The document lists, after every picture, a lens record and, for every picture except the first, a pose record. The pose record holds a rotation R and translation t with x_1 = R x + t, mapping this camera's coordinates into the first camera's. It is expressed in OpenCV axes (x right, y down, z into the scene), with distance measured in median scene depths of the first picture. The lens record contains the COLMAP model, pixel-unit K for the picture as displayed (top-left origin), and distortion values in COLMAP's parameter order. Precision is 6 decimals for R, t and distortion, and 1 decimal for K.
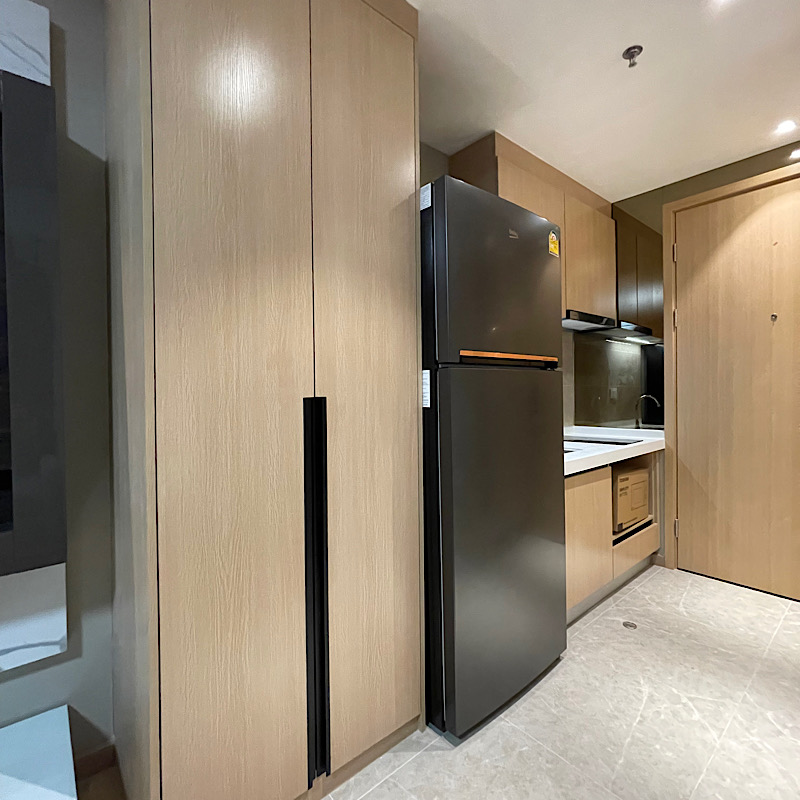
lens RADIAL K [[426.2, 0, 401.1], [0, 426.2, 396.6], [0, 0, 1]] dist [-0.005868, -0.001383]
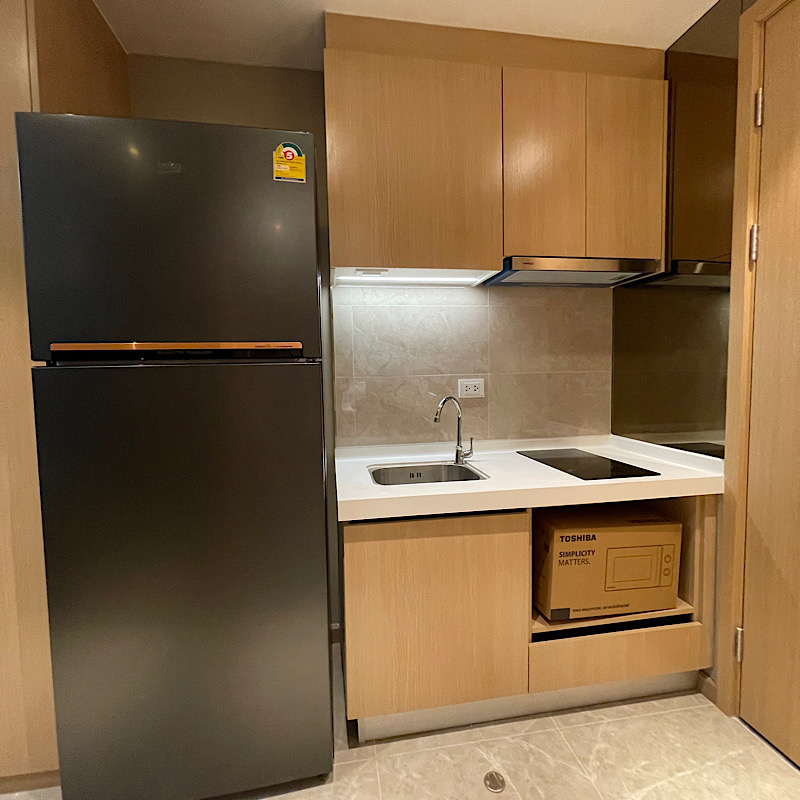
lens RADIAL K [[426.2, 0, 398.8], [0, 426.2, 397.9], [0, 0, 1]] dist [-0.005868, -0.001383]
pose [[0.855214, 0.030192, -0.517395, 0.602517], [0.001869, 0.998116, 0.061333, -0.034077], [0.518271, -0.053420, 0.853546, 0.375490]]
